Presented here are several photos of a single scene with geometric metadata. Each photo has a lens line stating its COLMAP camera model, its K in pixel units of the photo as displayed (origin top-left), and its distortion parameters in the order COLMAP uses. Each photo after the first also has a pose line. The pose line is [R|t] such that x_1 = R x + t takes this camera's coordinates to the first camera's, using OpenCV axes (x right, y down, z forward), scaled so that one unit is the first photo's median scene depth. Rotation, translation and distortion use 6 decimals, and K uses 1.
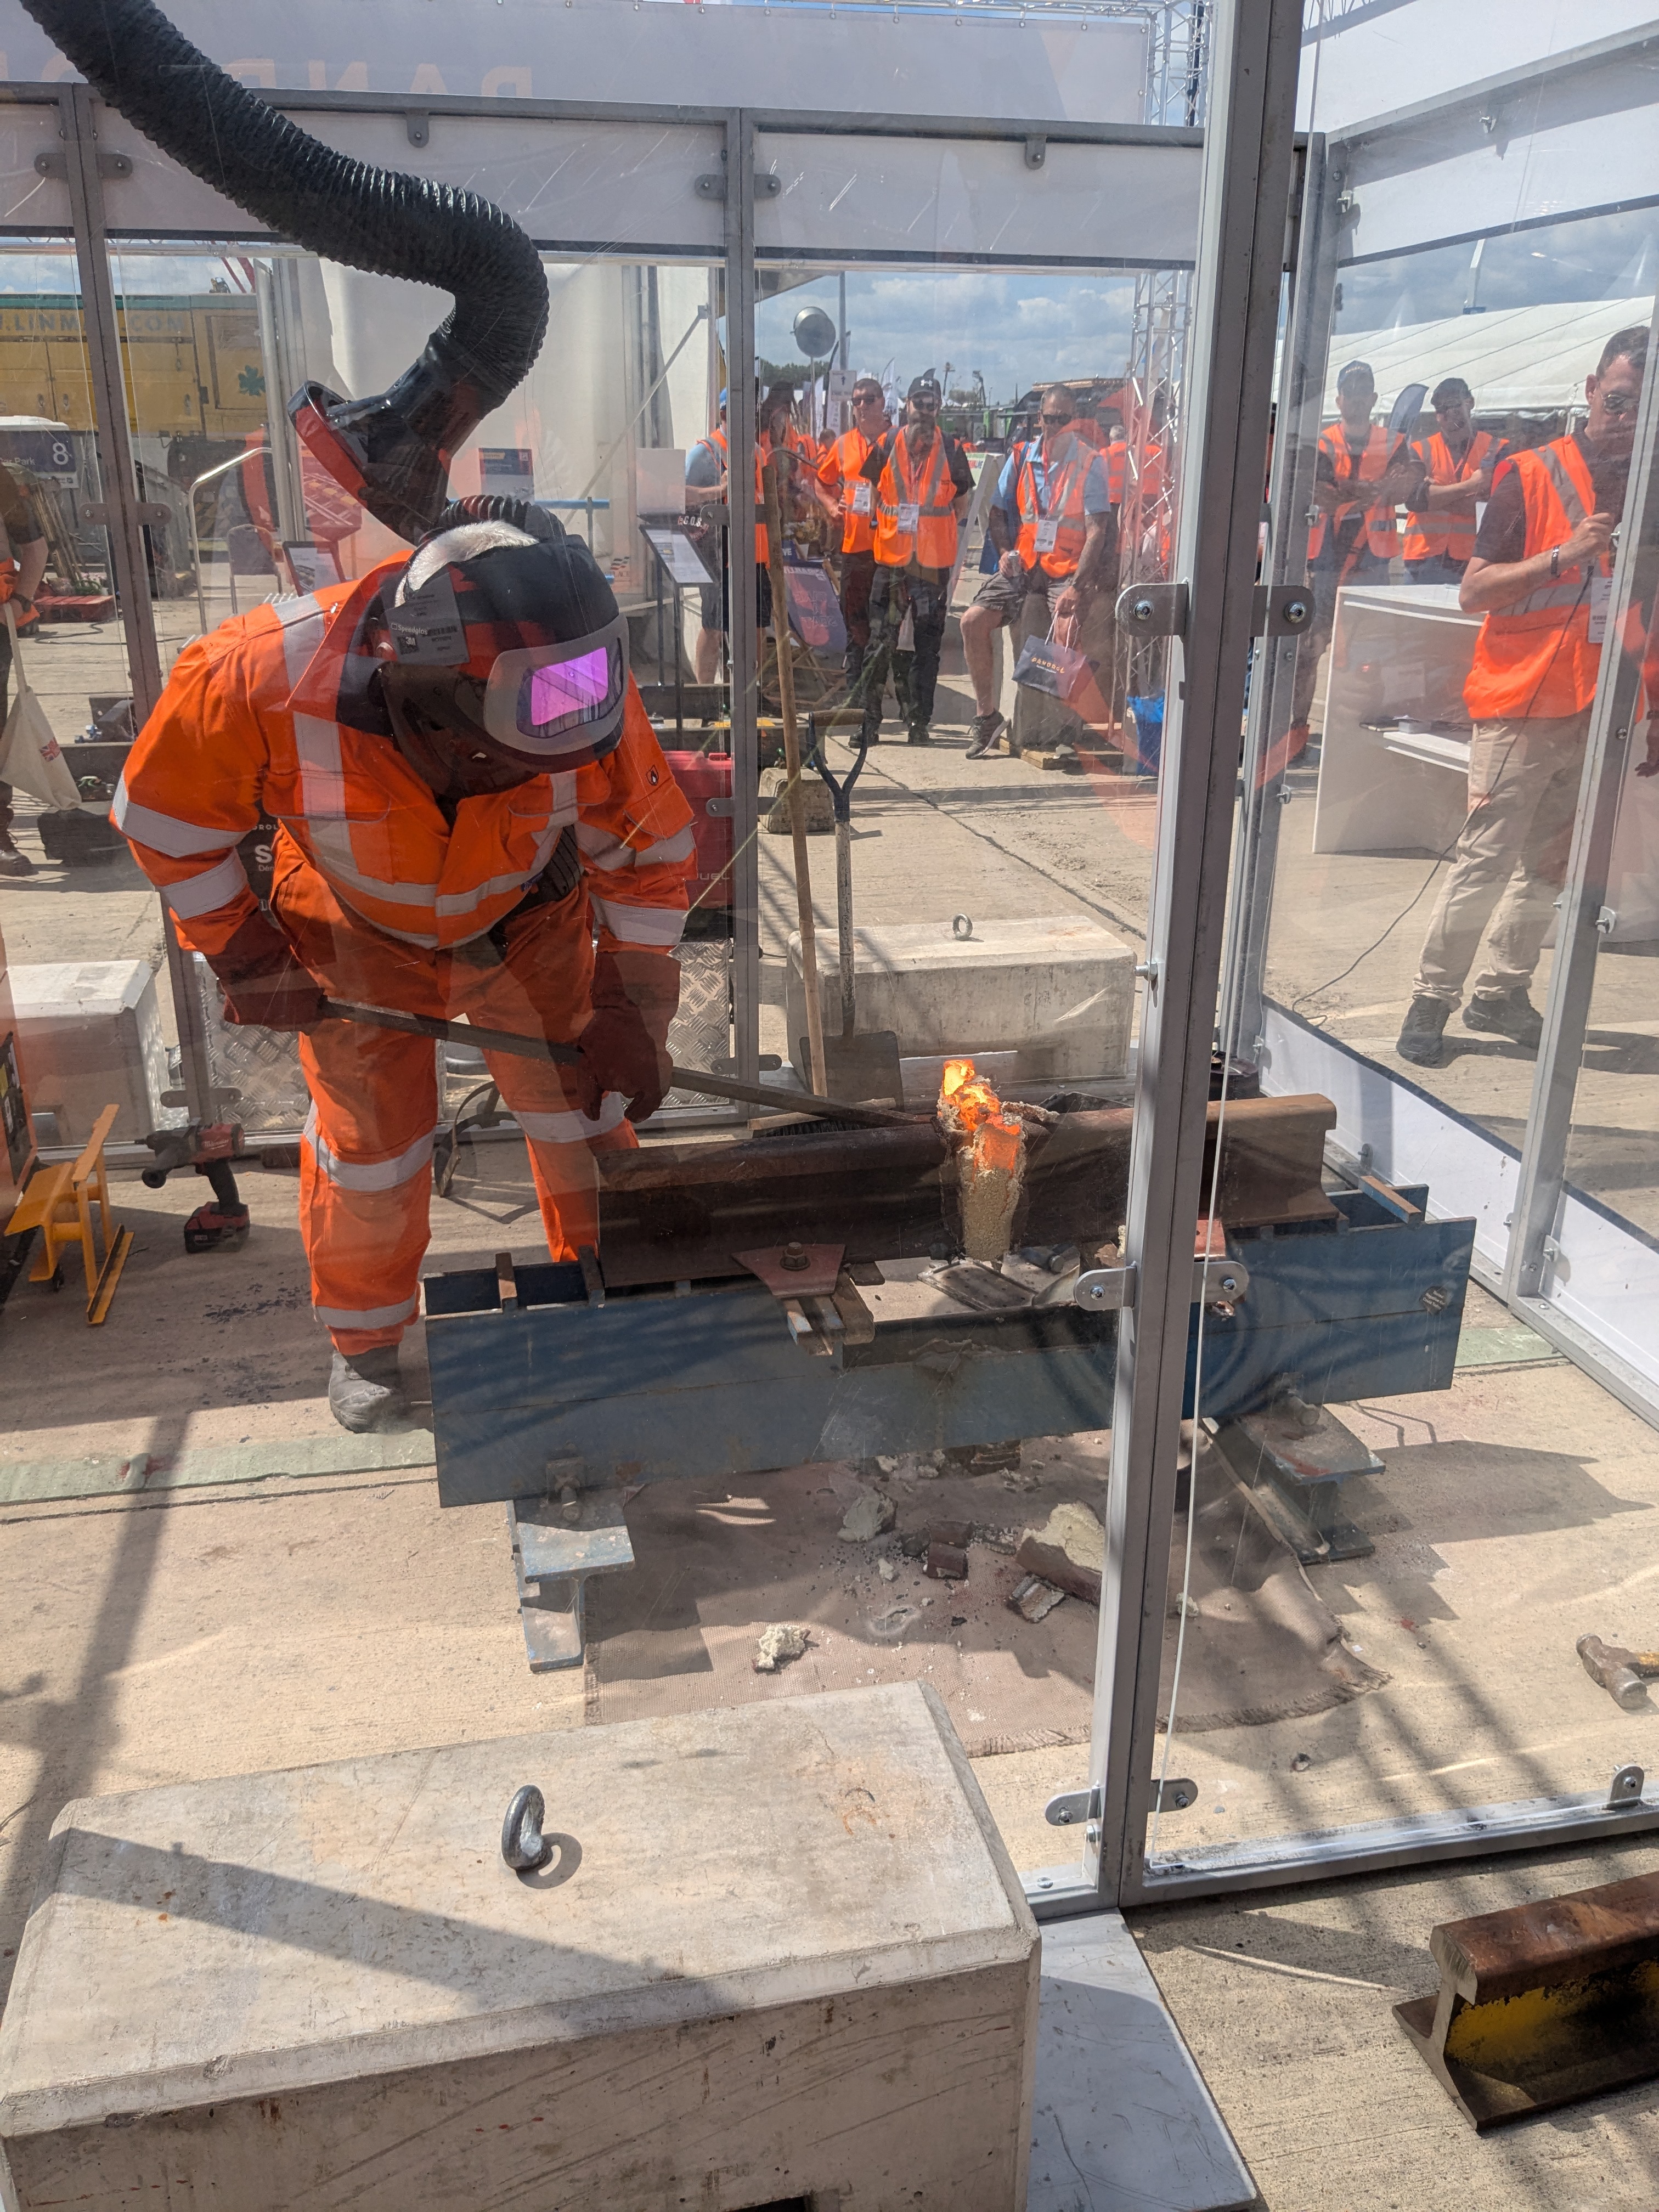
lens RADIAL K [[1778.5, 0, 846.5], [0, 1778.5, 1166.2], [0, 0, 1]] dist [-0.000229, 0.004952]
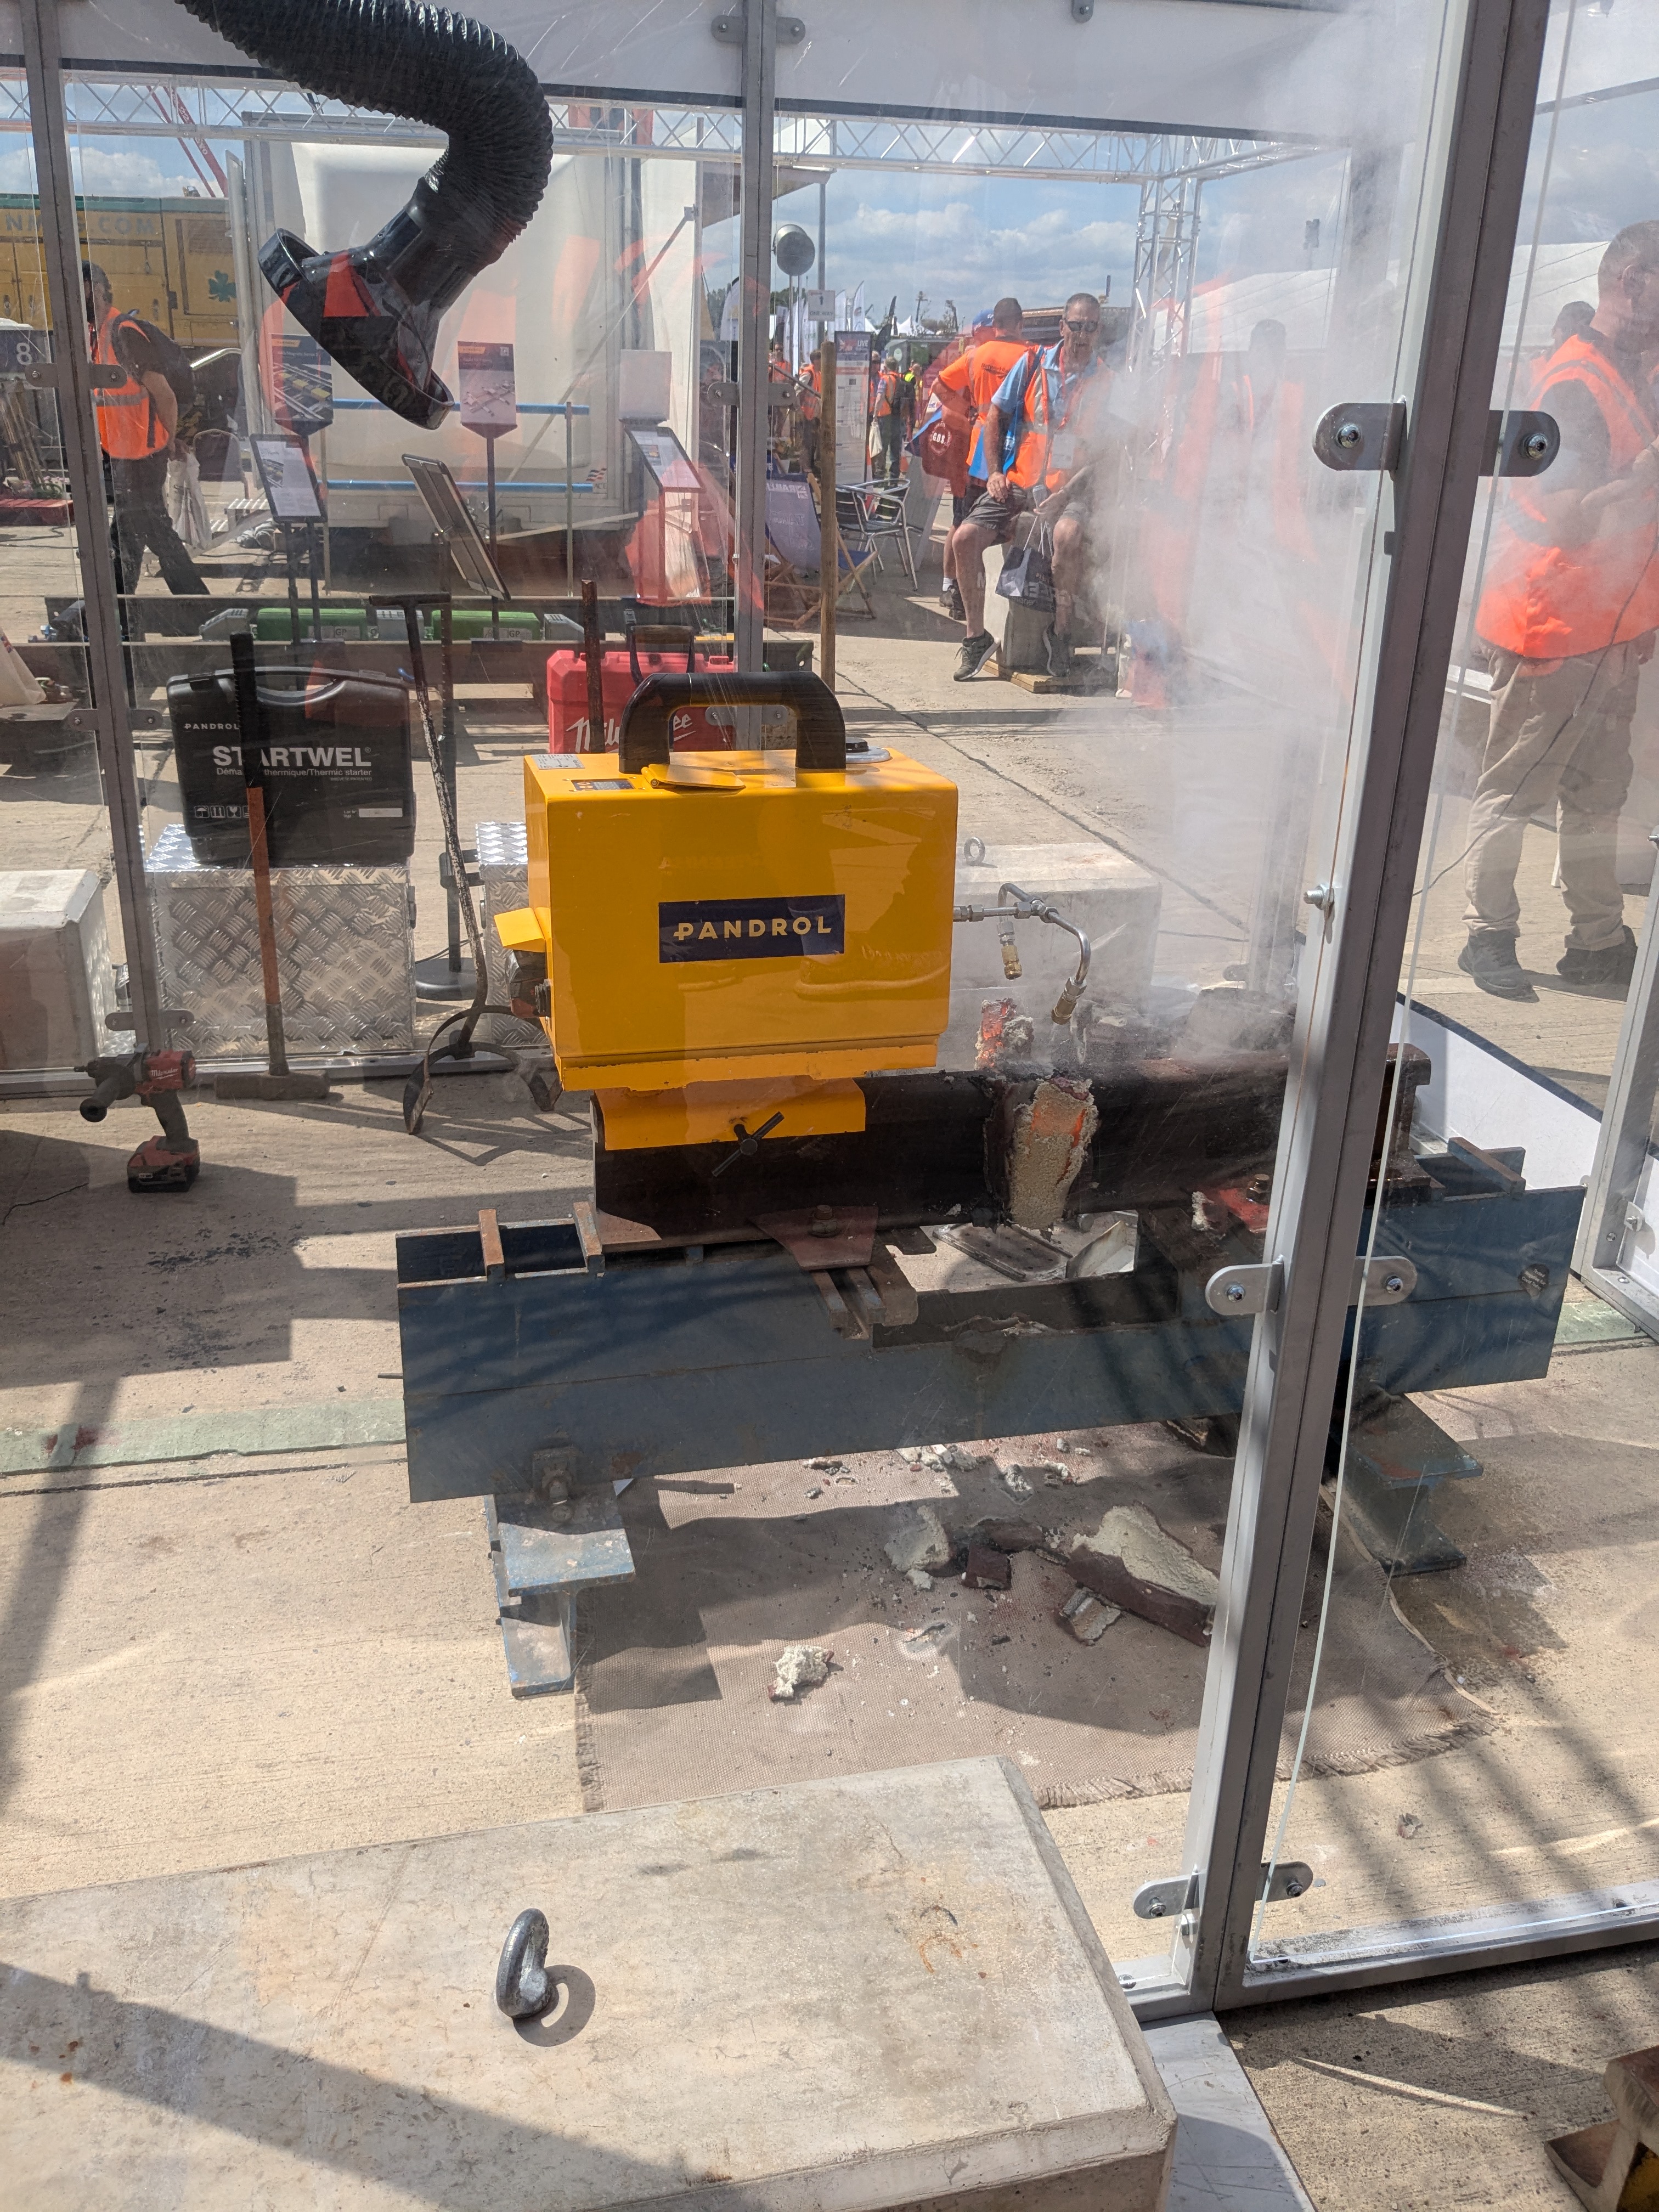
lens RADIAL K [[1819.4, 0, 829.5], [0, 1819.4, 1106.0], [0, 0, 1]] dist [0.002960, -0.020952]
pose [[0.999802, 0.018616, 0.007028, -0.033147], [-0.018646, 0.999817, 0.004259, -0.009549], [-0.006947, -0.004389, 0.999966, 0.108987]]
